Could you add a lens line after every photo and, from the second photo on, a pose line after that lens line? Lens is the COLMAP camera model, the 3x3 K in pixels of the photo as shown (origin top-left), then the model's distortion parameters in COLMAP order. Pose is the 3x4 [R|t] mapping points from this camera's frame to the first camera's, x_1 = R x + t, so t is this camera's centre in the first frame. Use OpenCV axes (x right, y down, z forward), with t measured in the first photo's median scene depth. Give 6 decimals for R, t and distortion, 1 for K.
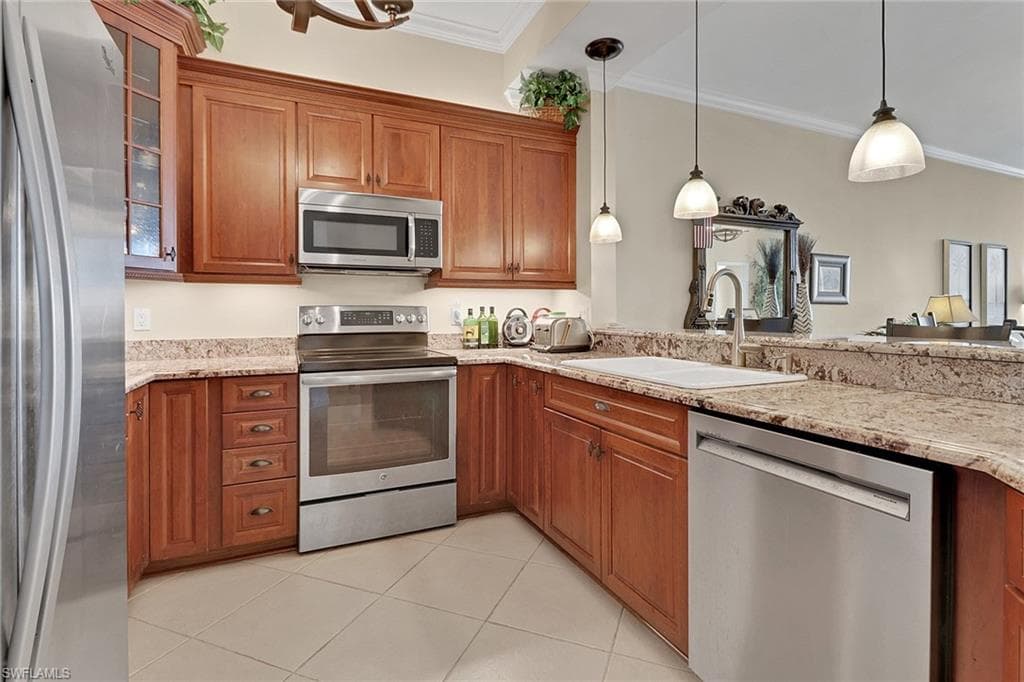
lens RADIAL K [[516.0, 0, 548.2], [0, 516.0, 313.6], [0, 0, 1]] dist [0.002037, -0.004550]
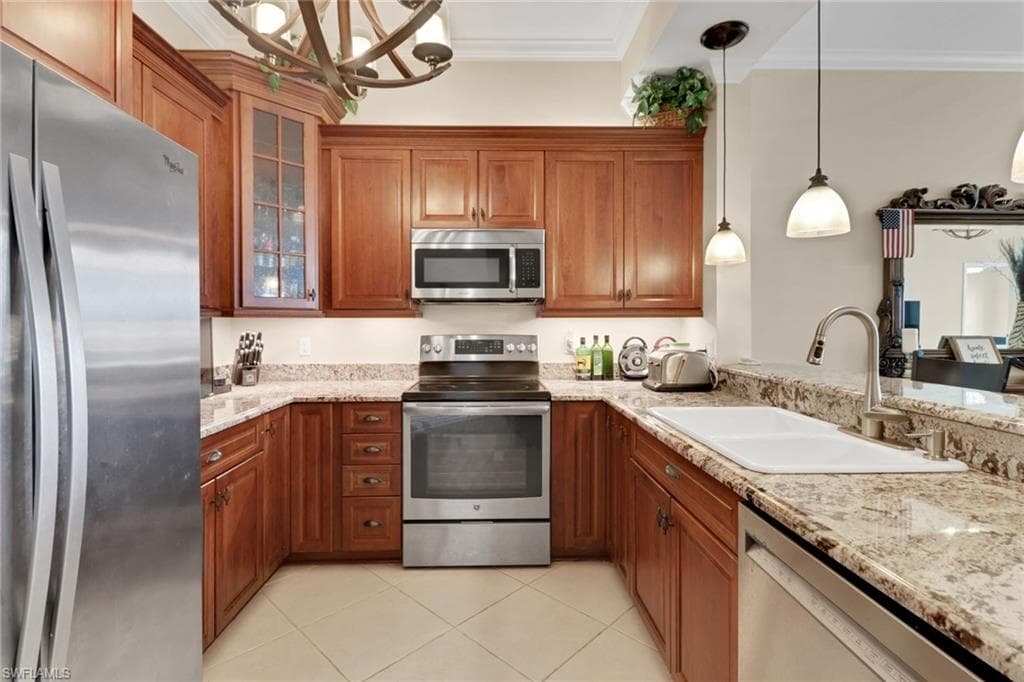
lens RADIAL K [[529.5, 0, 497.9], [0, 529.5, 327.6], [0, 0, 1]] dist [0.001893, -0.007212]
pose [[0.907609, 0.005242, -0.419783, 0.148680], [-0.003209, 0.999979, 0.005548, -0.042470], [0.419803, -0.003688, 0.907608, 0.064716]]
